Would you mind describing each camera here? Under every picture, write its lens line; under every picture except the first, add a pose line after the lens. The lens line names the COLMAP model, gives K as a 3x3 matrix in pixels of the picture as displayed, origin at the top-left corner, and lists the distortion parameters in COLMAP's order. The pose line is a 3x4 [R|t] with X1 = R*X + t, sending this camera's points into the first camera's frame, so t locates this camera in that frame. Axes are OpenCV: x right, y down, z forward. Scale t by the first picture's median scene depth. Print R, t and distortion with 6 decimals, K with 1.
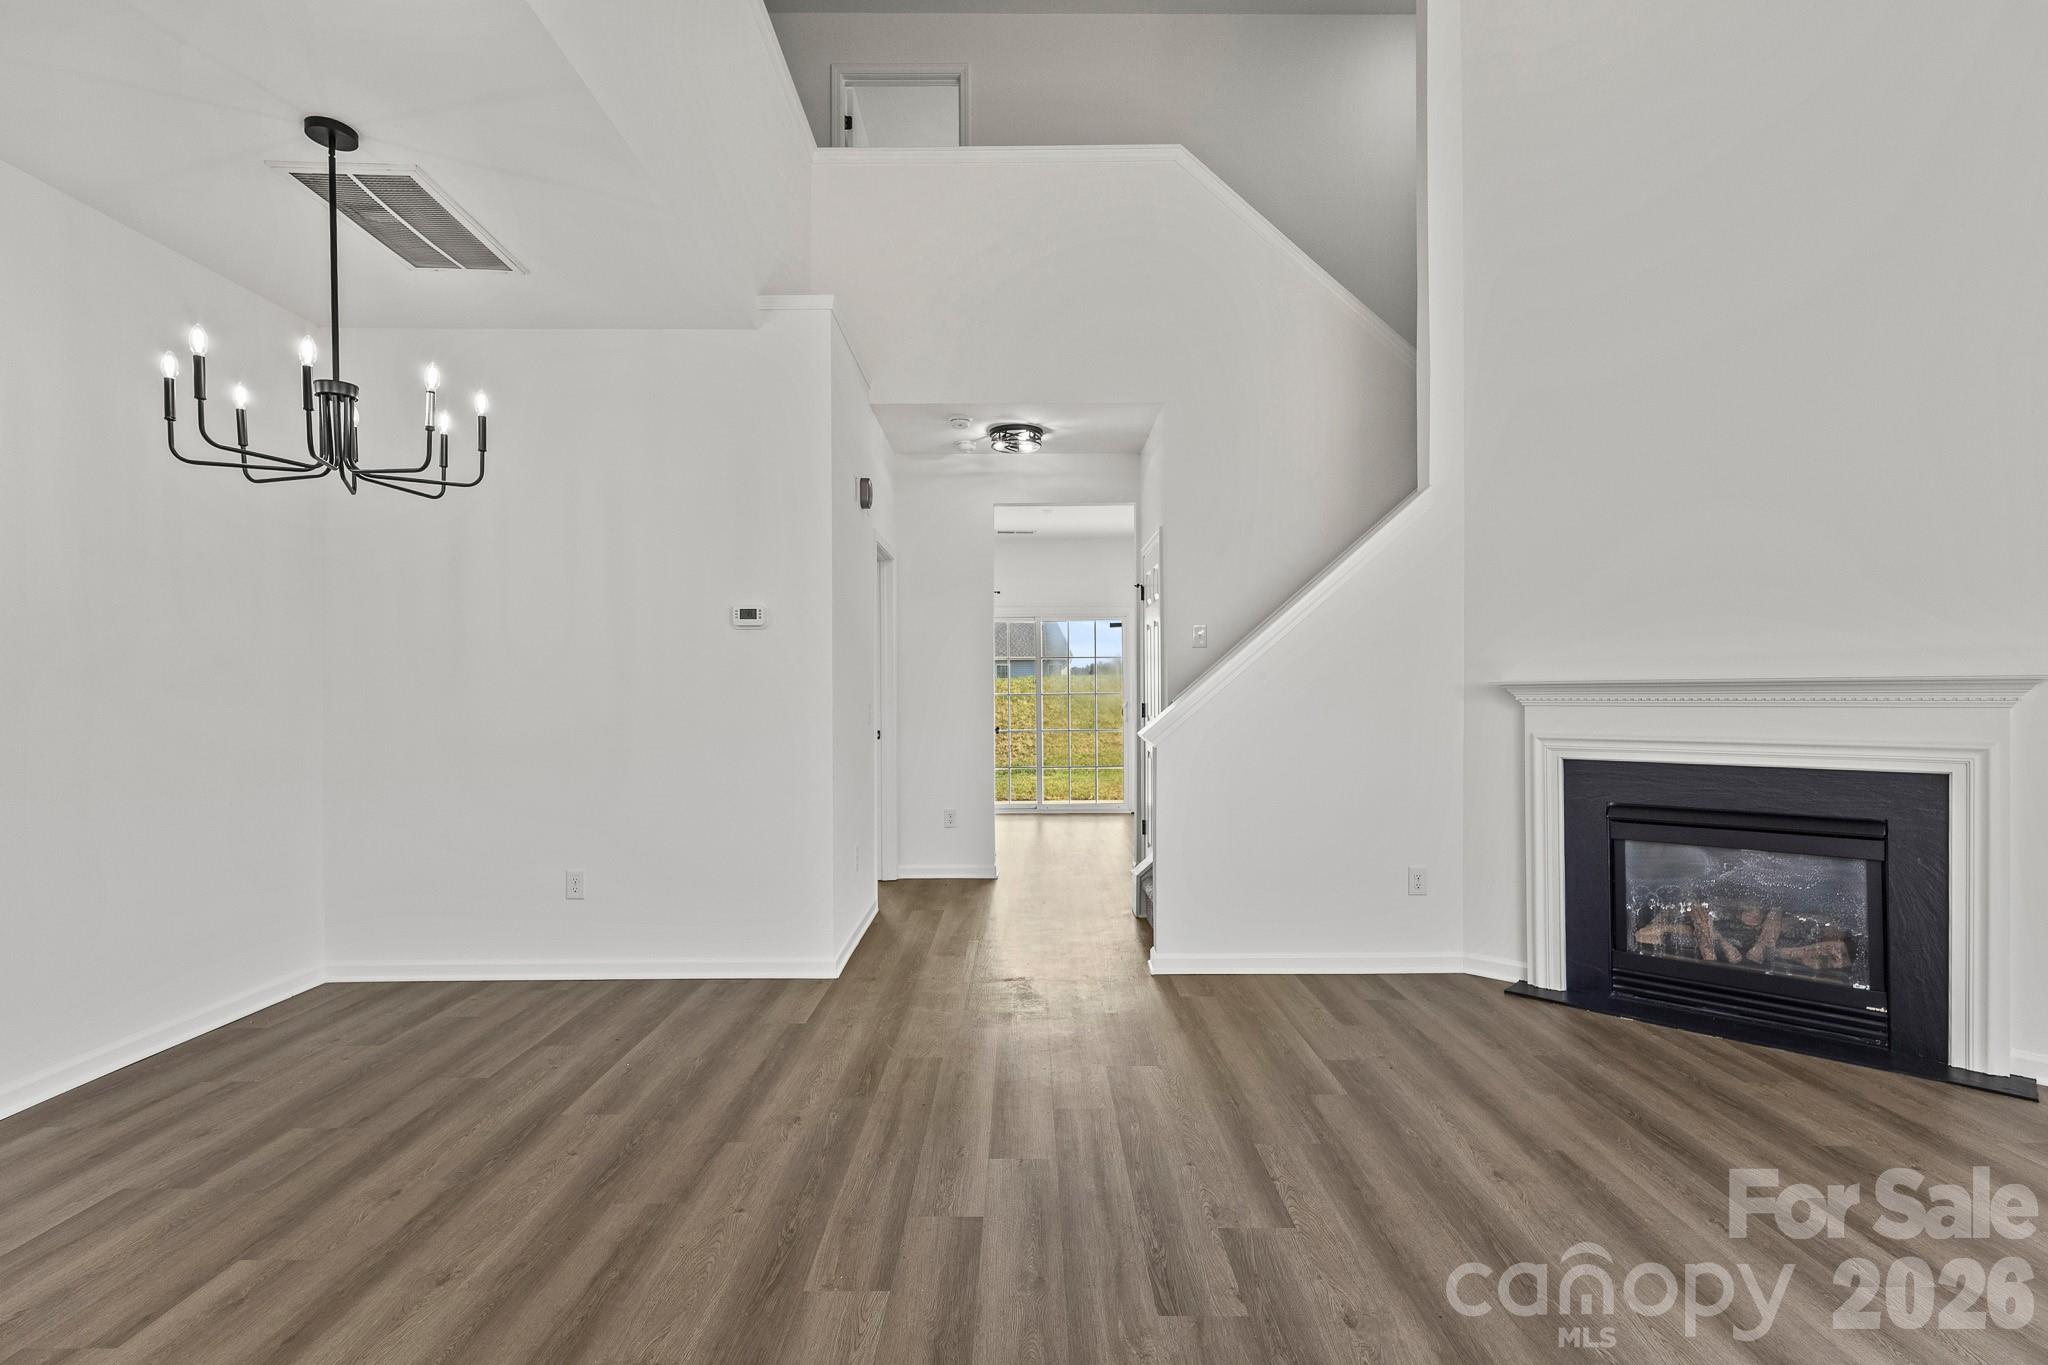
lens RADIAL K [[955.8, 0, 1025.4], [0, 955.8, 690.2], [0, 0, 1]] dist [0.004506, 0.001316]
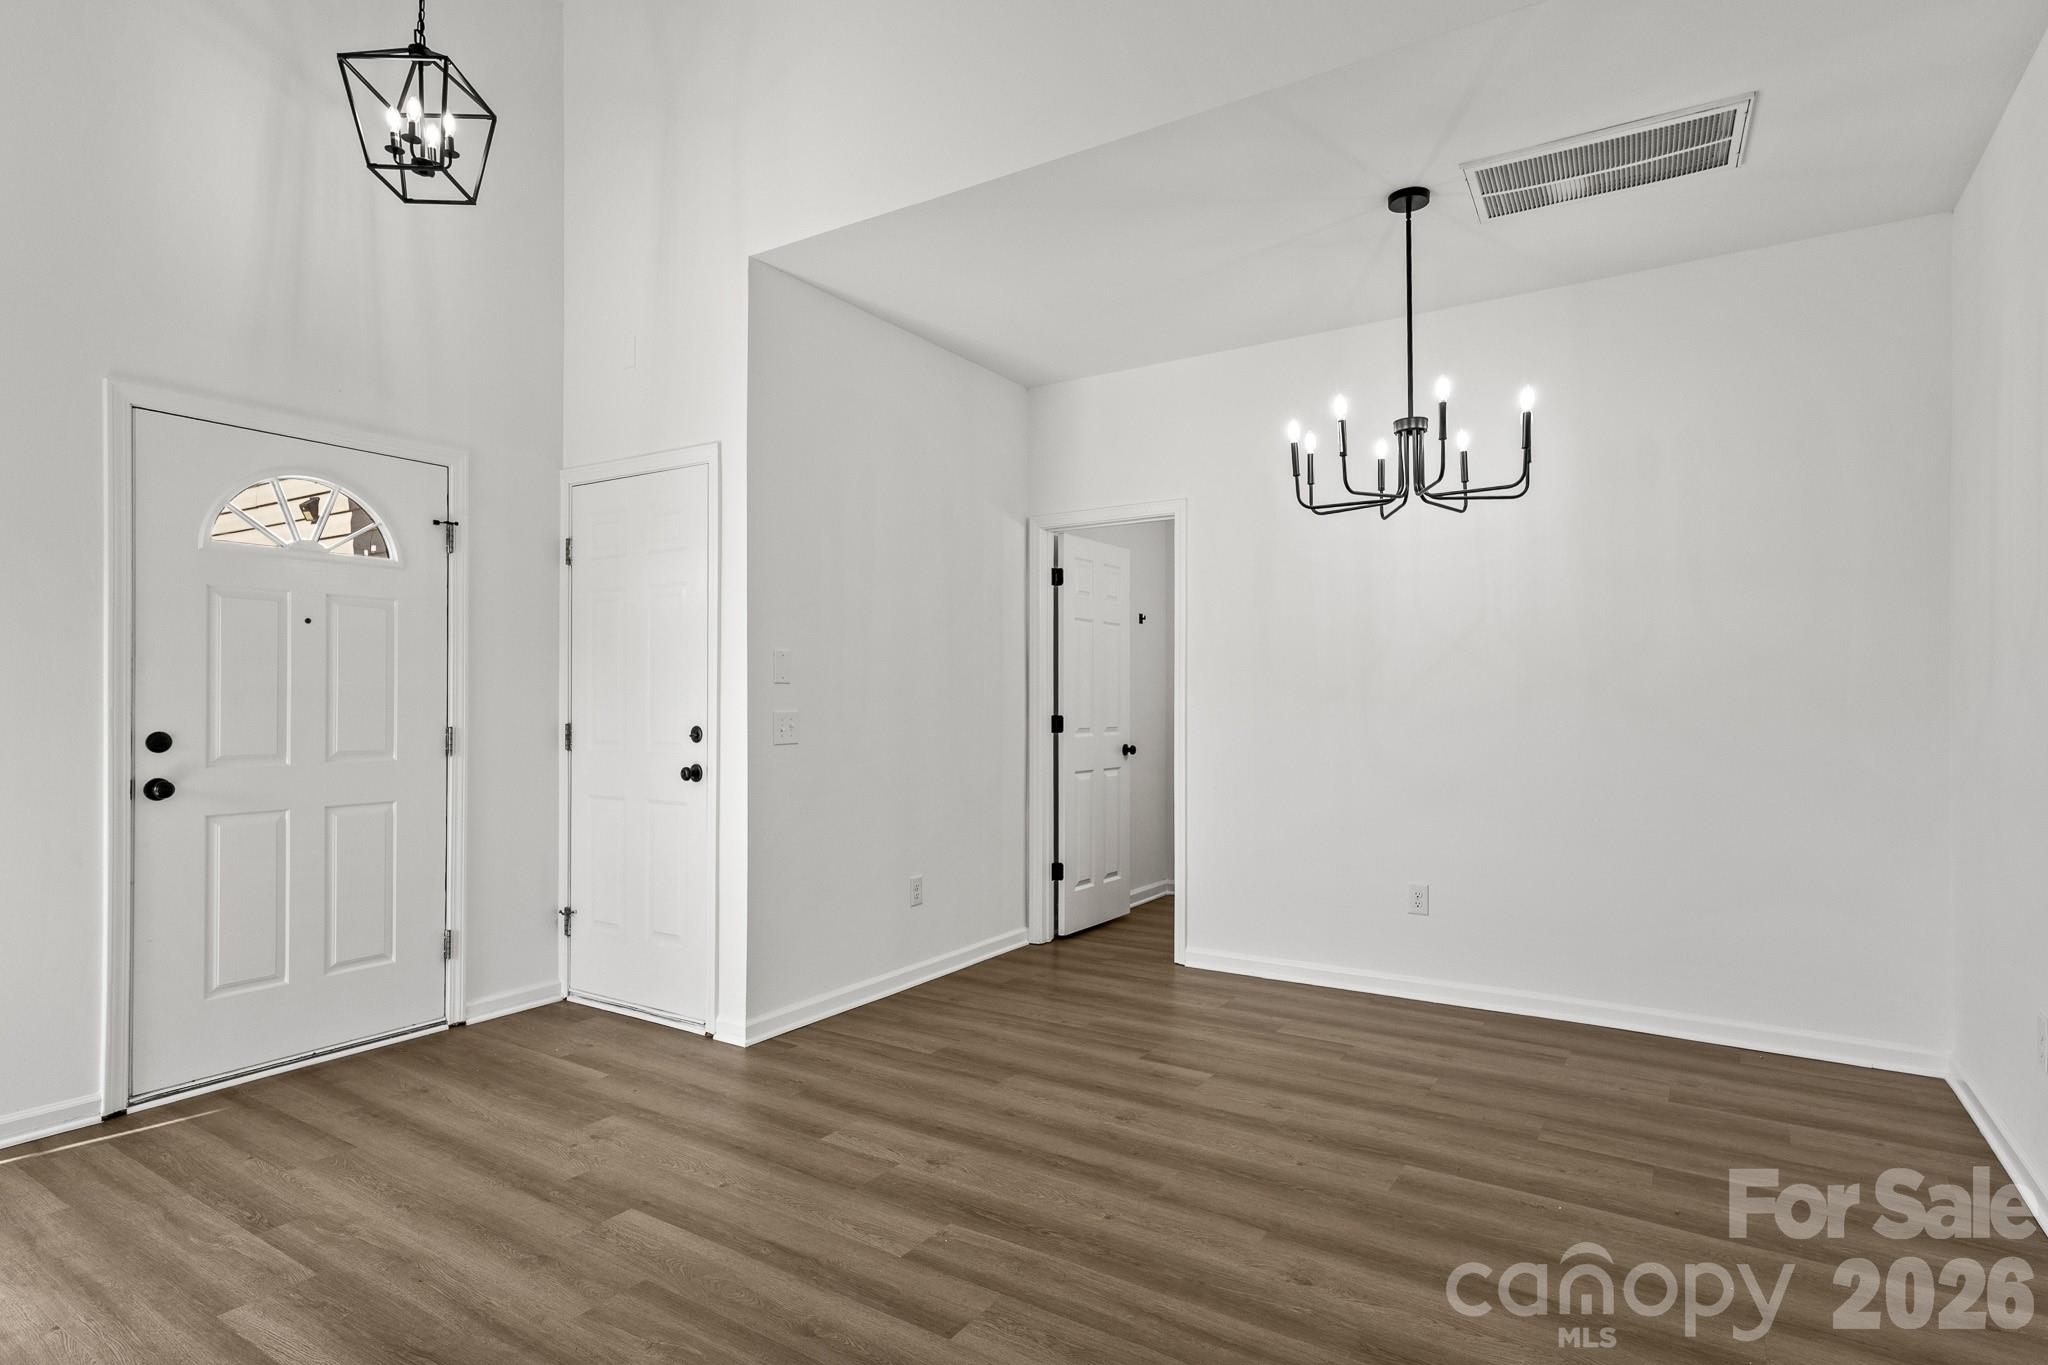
lens RADIAL K [[1053.2, 0, 1021.2], [0, 1053.2, 696.9], [0, 0, 1]] dist [0.010989, 0.001051]
pose [[-0.551846, 0.000340, -0.833946, 0.498965], [0.001789, 0.999998, -0.000776, 0.004335], [0.833944, -0.001921, -0.551846, 1.152090]]
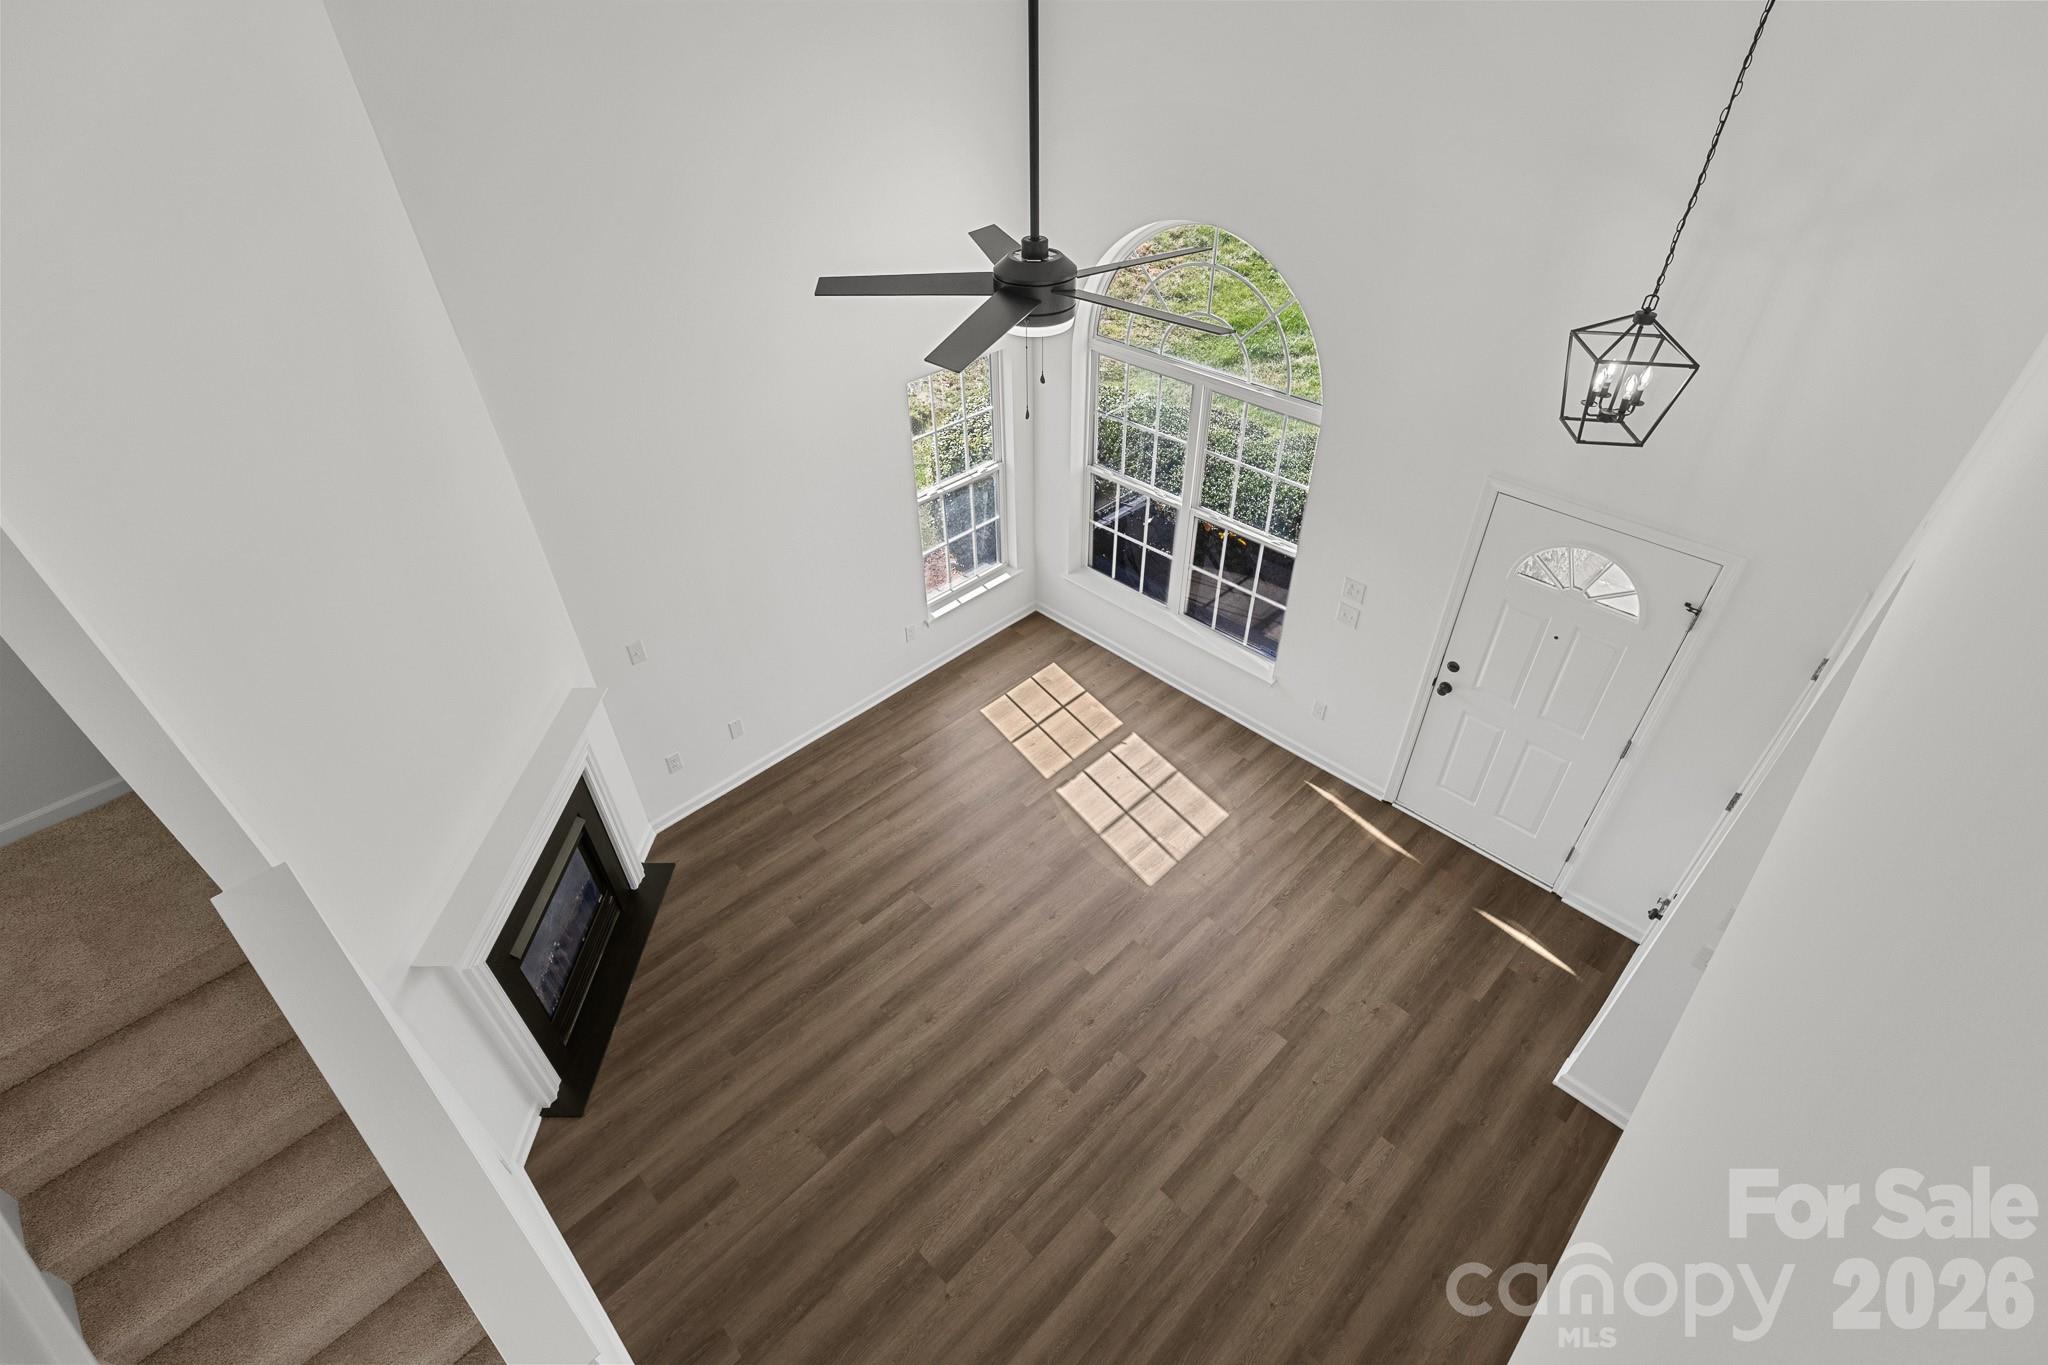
lens RADIAL K [[925.7, 0, 1024.0], [0, 925.7, 682.5], [0, 0, 1]] dist [0.001760, 0.000276]
pose [[-0.698357, -0.438192, 0.565938, -0.324784], [0.015095, 0.781499, 0.623724, -0.964184], [-0.715591, 0.444125, -0.539150, 1.268858]]
